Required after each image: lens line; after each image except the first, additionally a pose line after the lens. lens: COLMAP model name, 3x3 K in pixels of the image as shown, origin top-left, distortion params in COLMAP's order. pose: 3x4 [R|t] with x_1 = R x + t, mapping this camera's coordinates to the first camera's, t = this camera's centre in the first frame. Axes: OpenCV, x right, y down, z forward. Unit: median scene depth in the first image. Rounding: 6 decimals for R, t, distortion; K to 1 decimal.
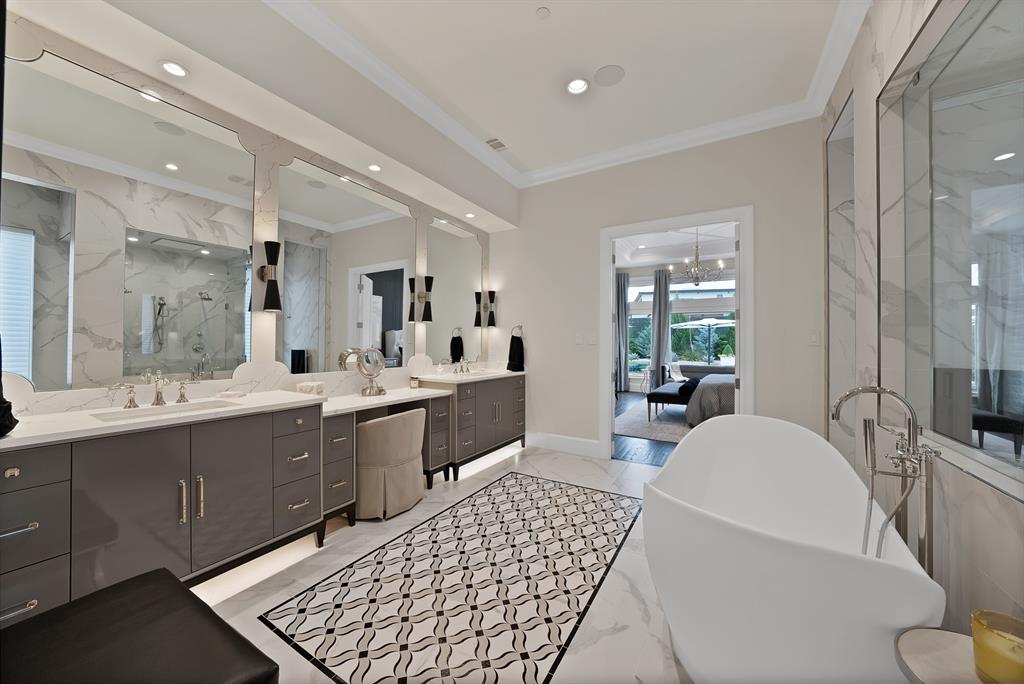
lens RADIAL K [[364.0, 0, 510.7], [0, 364.0, 339.8], [0, 0, 1]] dist [-0.019930, 0.004748]
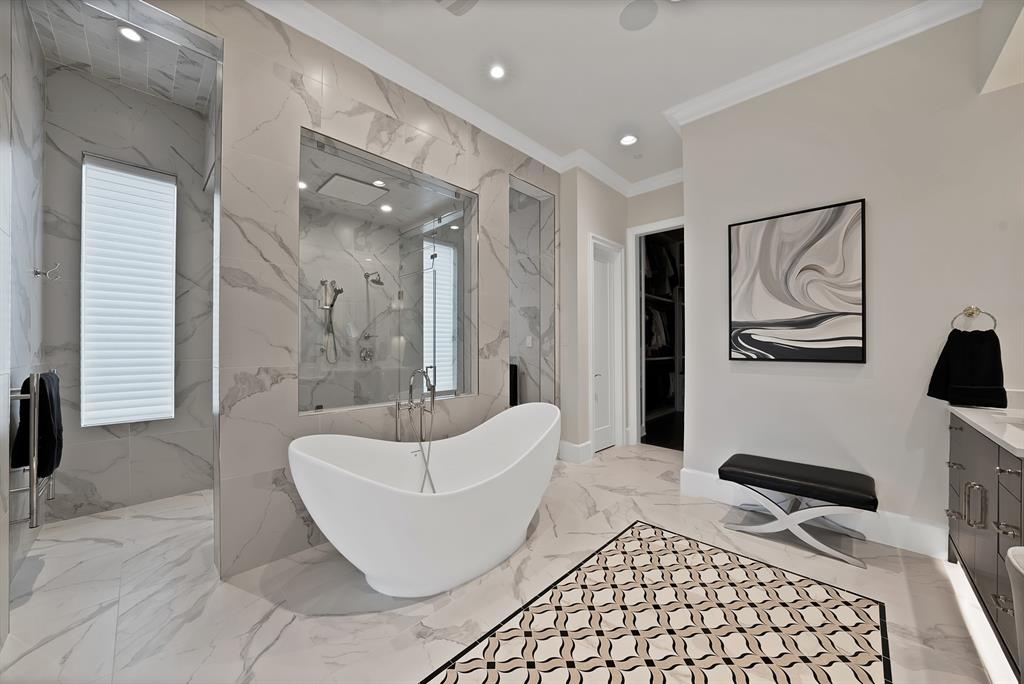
lens RADIAL K [[364.0, 0, 510.7], [0, 364.0, 339.8], [0, 0, 1]] dist [-0.019930, 0.004748]
pose [[-0.974174, -0.007056, 0.225687, 0.130523], [-0.010583, 0.999840, -0.014421, 0.011038], [-0.225550, -0.016437, -0.974093, 2.035644]]
